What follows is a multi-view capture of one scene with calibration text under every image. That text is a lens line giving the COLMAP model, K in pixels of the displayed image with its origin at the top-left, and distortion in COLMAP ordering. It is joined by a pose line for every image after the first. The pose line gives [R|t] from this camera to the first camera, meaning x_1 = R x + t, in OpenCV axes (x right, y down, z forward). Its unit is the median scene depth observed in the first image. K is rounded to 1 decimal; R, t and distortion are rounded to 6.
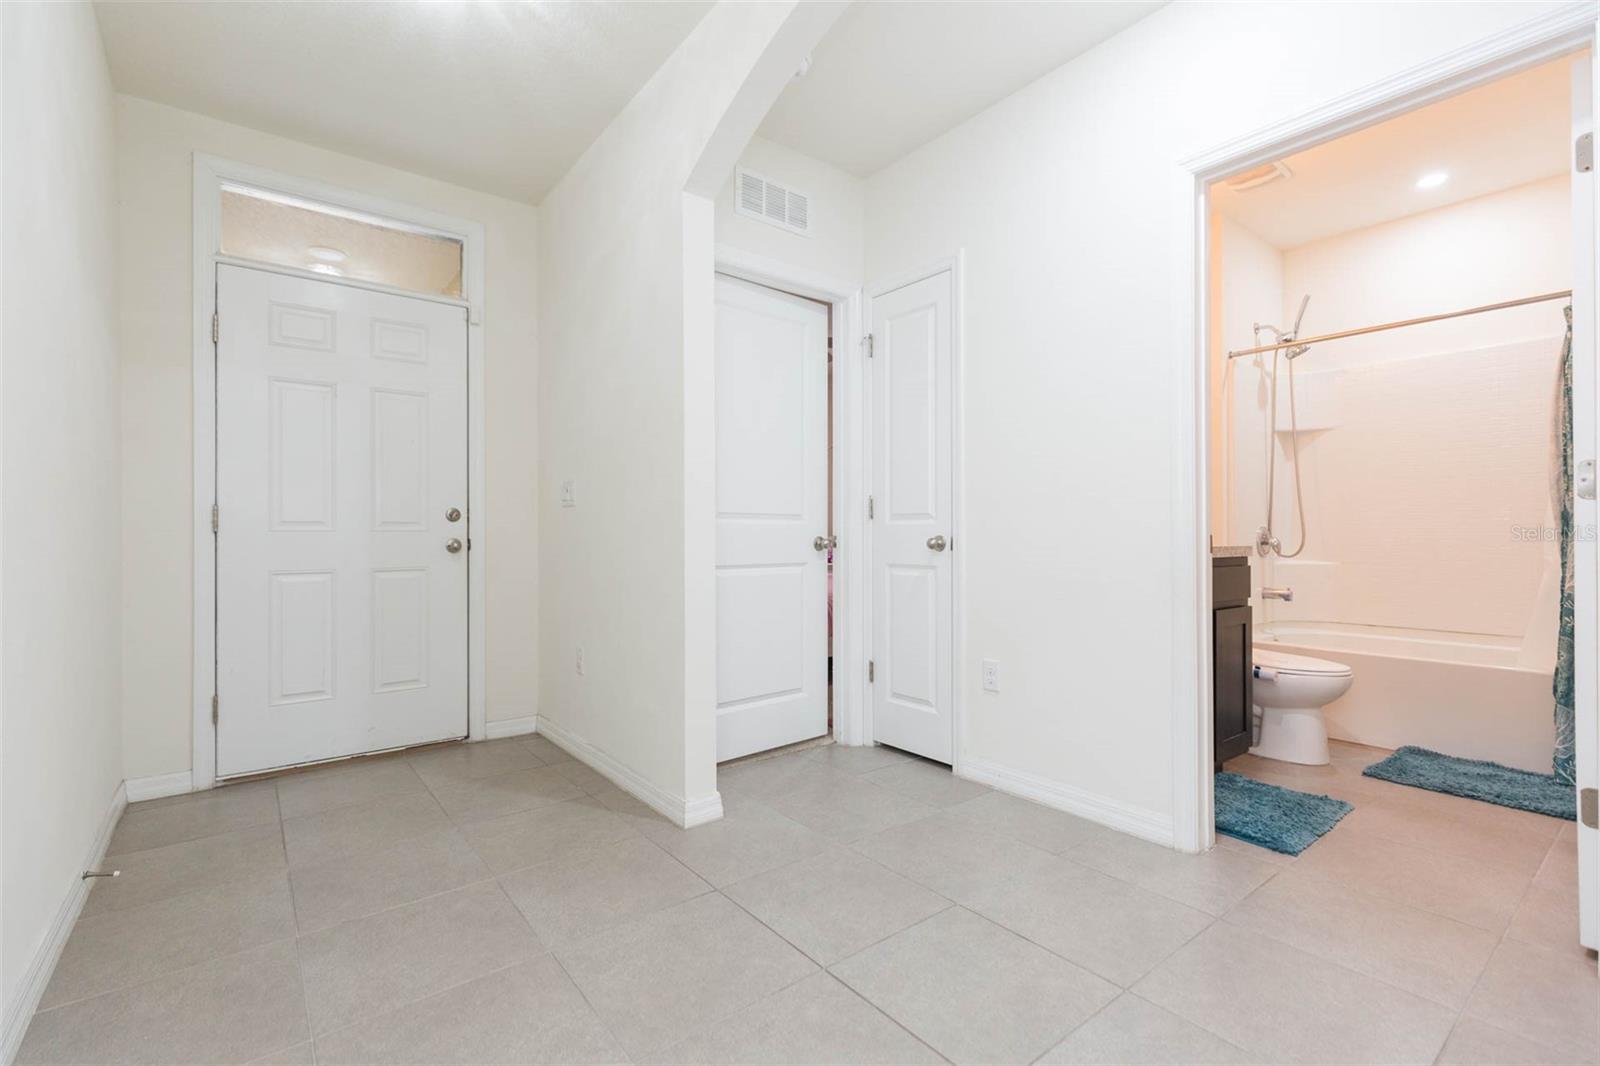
lens RADIAL K [[713.6, 0, 809.6], [0, 713.6, 533.1], [0, 0, 1]] dist [0.004809, -0.000766]
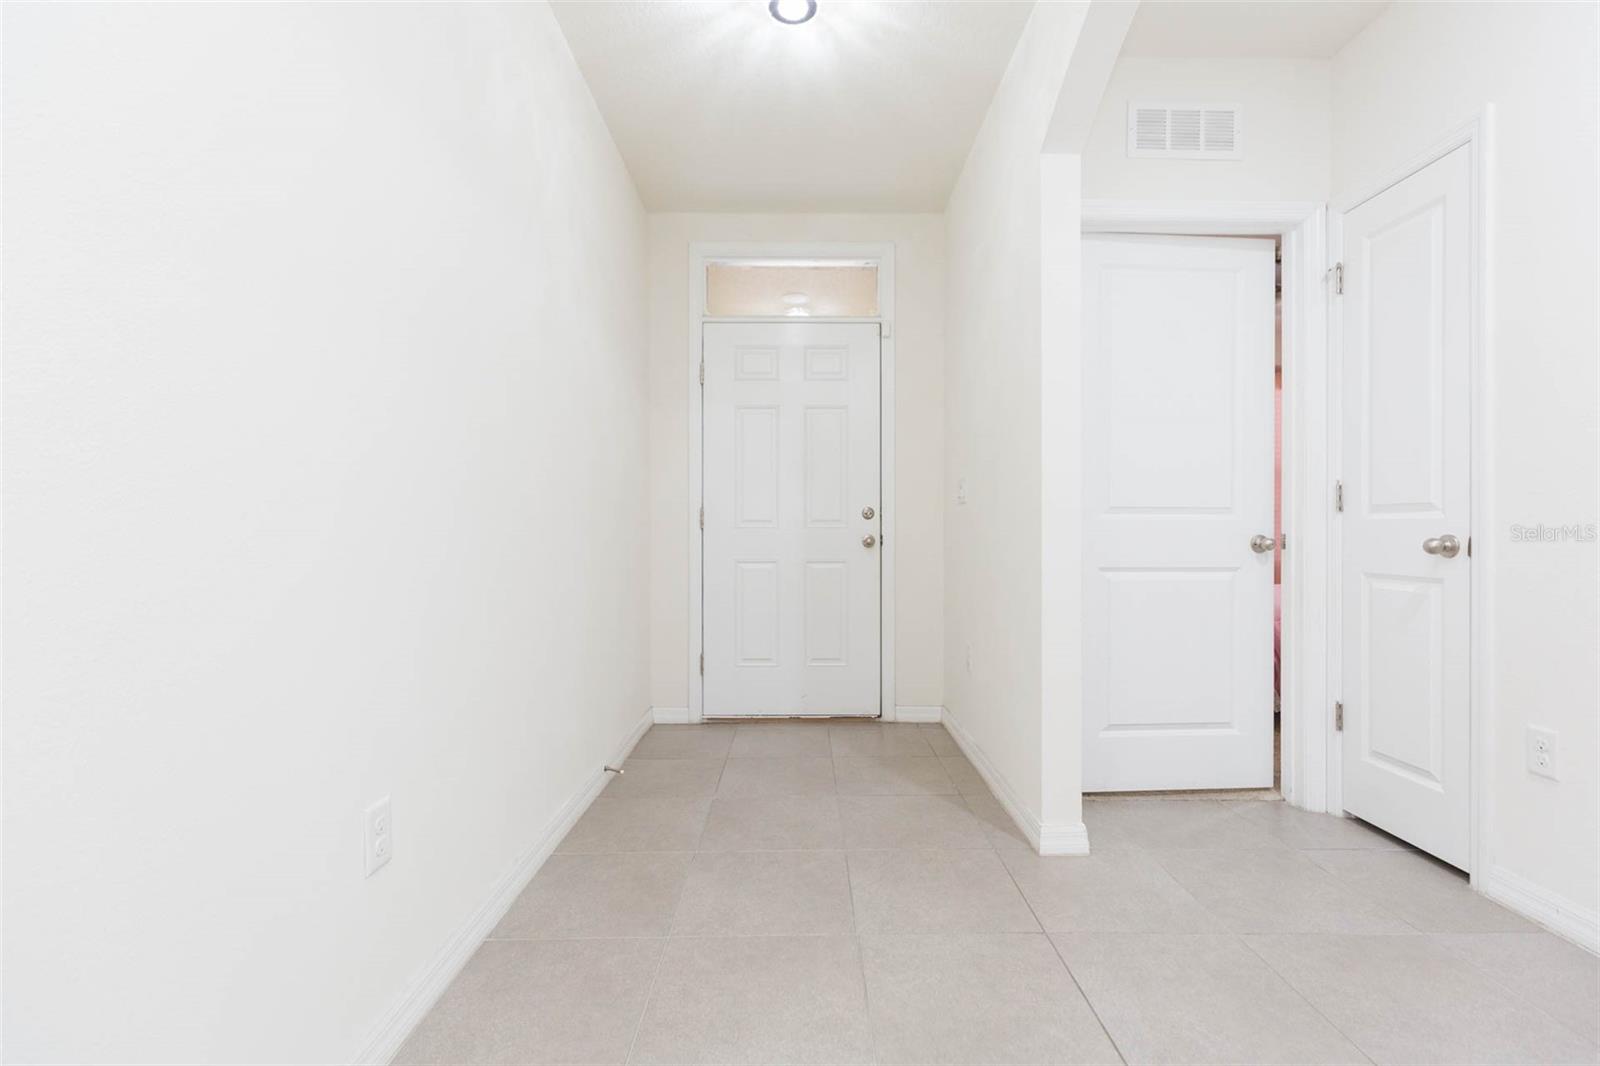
lens RADIAL K [[713.6, 0, 803.9], [0, 713.6, 533.2], [0, 0, 1]] dist [0.004809, -0.000766]
pose [[0.791229, 0.004975, -0.611499, 0.109856], [-0.002287, 0.999984, 0.005177, -0.000305], [0.611515, -0.002698, 0.791228, 0.073908]]
